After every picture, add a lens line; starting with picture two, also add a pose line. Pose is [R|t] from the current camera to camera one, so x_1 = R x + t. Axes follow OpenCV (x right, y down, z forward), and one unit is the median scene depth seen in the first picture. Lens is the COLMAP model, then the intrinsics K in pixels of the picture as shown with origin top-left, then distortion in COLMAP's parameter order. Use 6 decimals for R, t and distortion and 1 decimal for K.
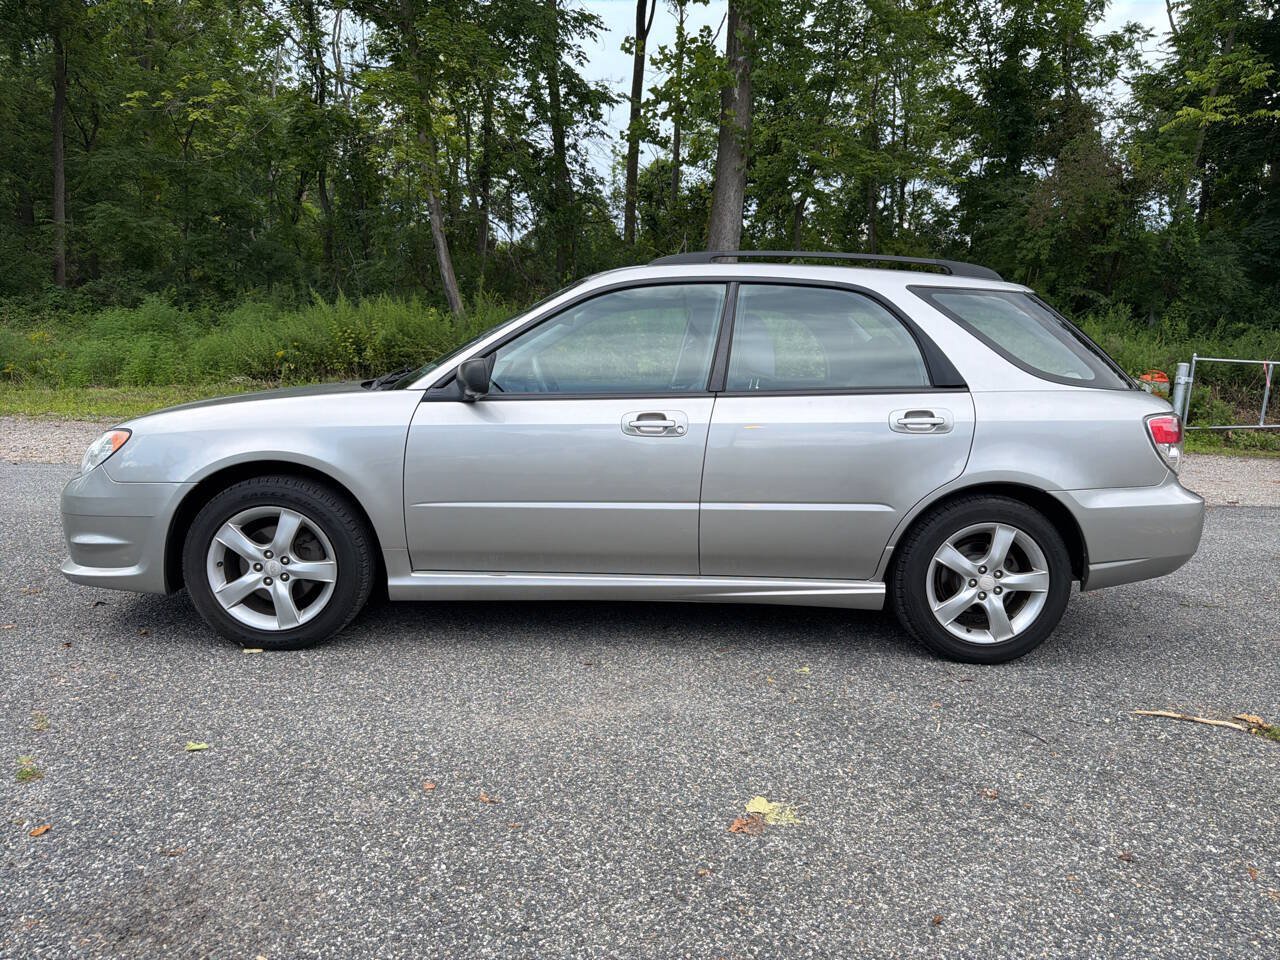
lens RADIAL K [[915.9, 0, 639.7], [0, 915.9, 487.6], [0, 0, 1]] dist [0.028340, -0.033306]
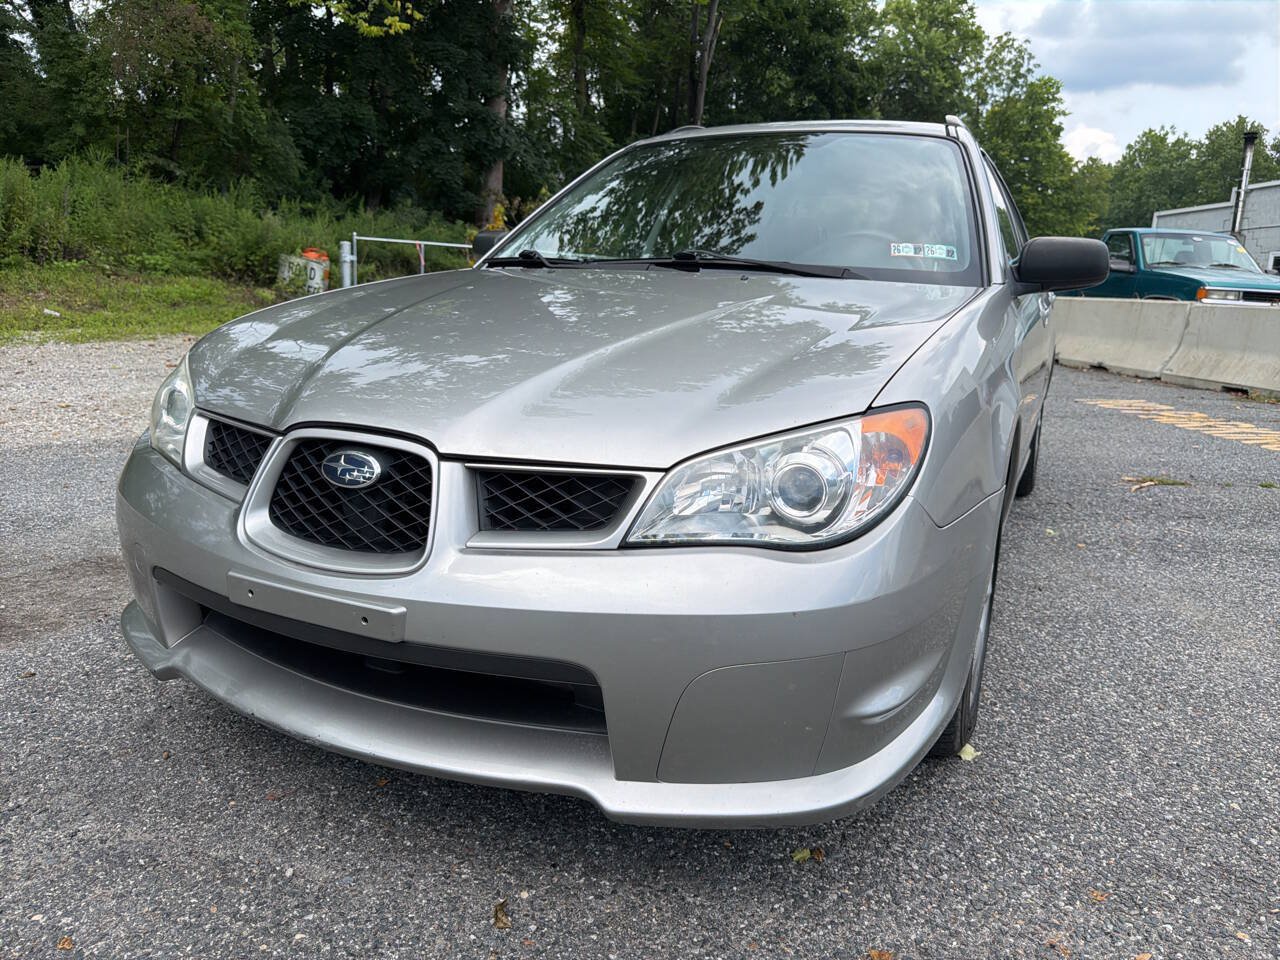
lens RADIAL K [[915.9, 0, 646.7], [0, 915.9, 478.2], [0, 0, 1]] dist [0.028340, -0.033306]
pose [[0.453845, -0.212898, 0.865274, -0.959587], [0.108281, 0.977020, 0.183598, -0.115222], [-0.884477, 0.010368, 0.466468, 0.887045]]
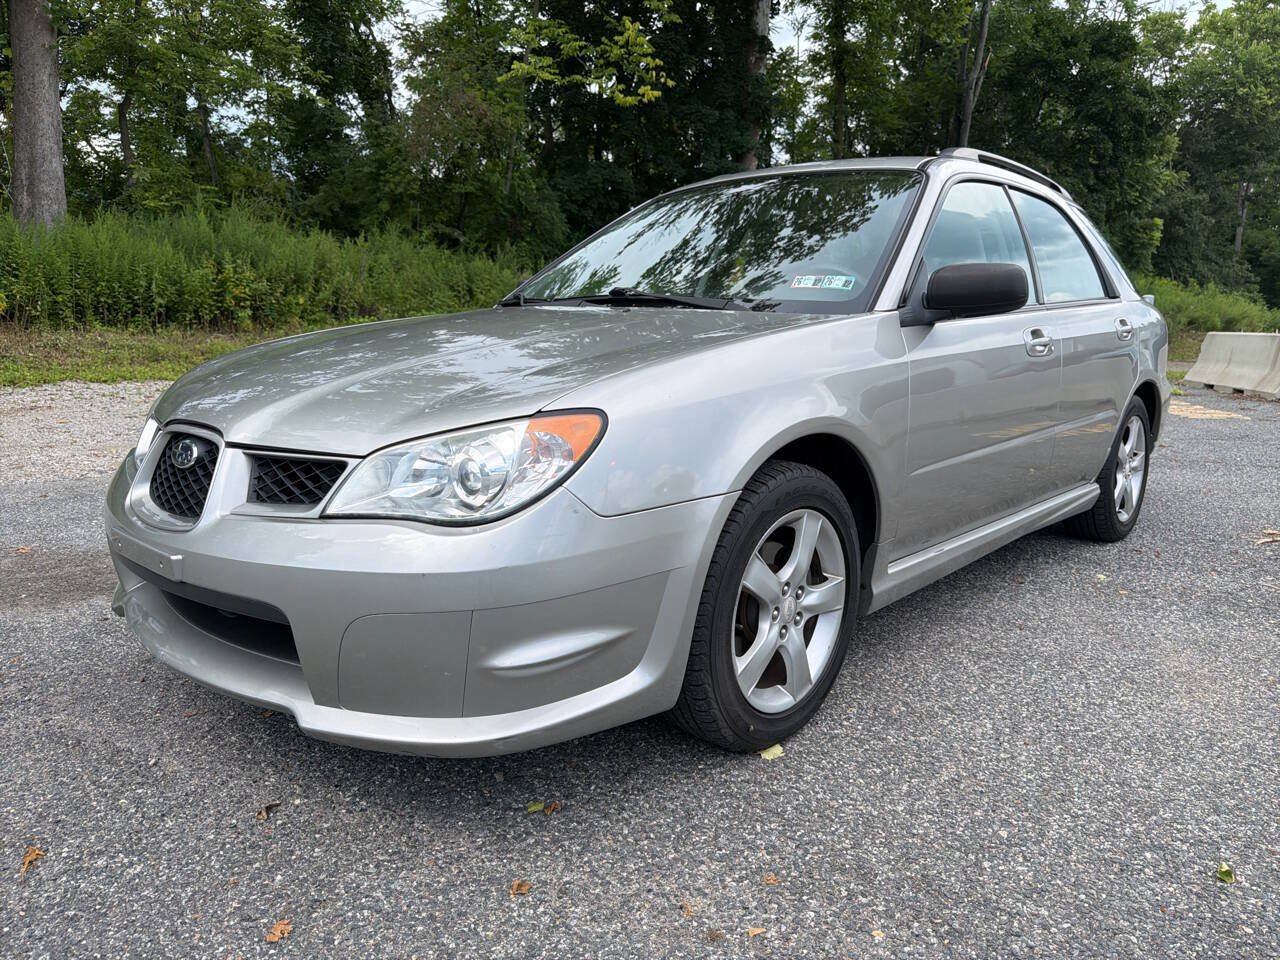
lens RADIAL K [[915.9, 0, 643.5], [0, 915.9, 486.6], [0, 0, 1]] dist [0.028340, -0.033306]
pose [[0.694930, -0.155847, 0.701986, -0.863650], [0.111151, 0.987779, 0.109262, -0.069653], [-0.710435, 0.002097, 0.703760, 0.624148]]
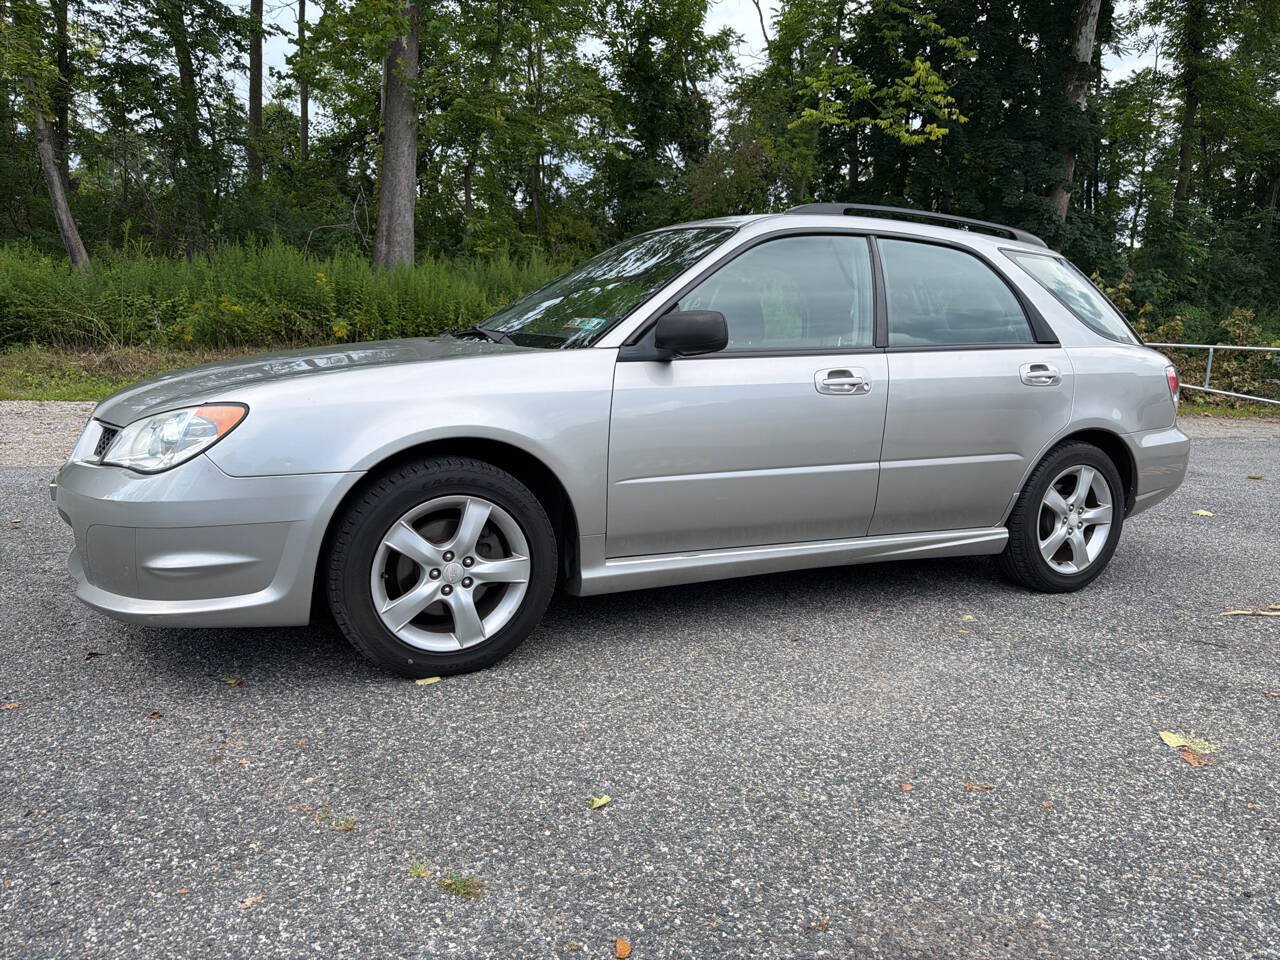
lens RADIAL K [[915.9, 0, 650.0], [0, 915.9, 480.8], [0, 0, 1]] dist [0.028340, -0.033306]
pose [[0.903528, -0.064014, 0.423721, -0.561492], [0.053393, 0.997891, 0.036904, -0.011534], [-0.425190, -0.010720, 0.905041, 0.210242]]
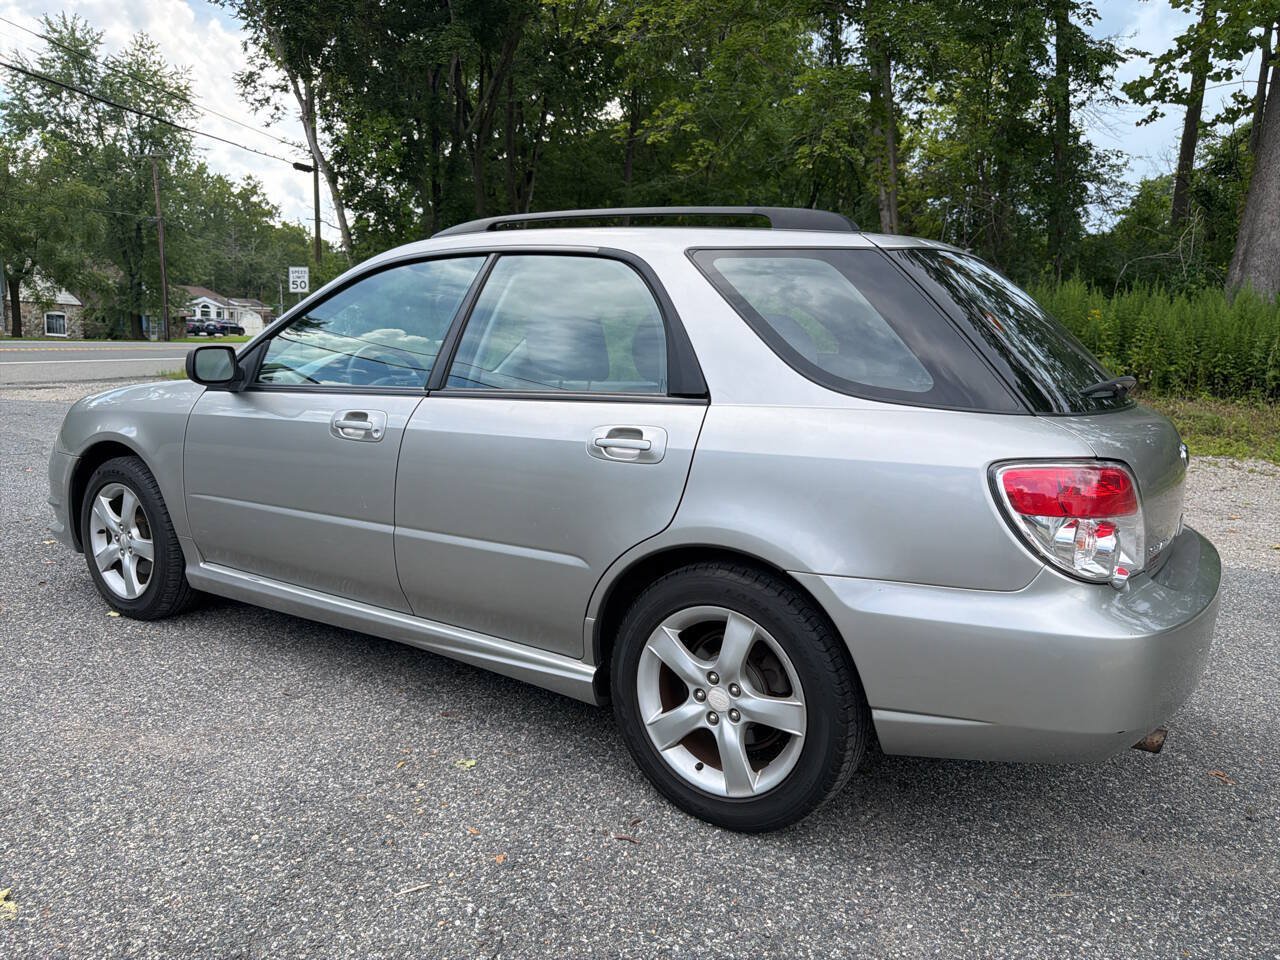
lens RADIAL K [[915.9, 0, 639.7], [0, 915.9, 476.2], [0, 0, 1]] dist [0.028340, -0.033306]
pose [[0.823076, 0.083519, -0.561757, 0.684643], [-0.093234, 0.995579, 0.011412, -0.055239], [0.560226, 0.042982, 0.827224, 0.433850]]
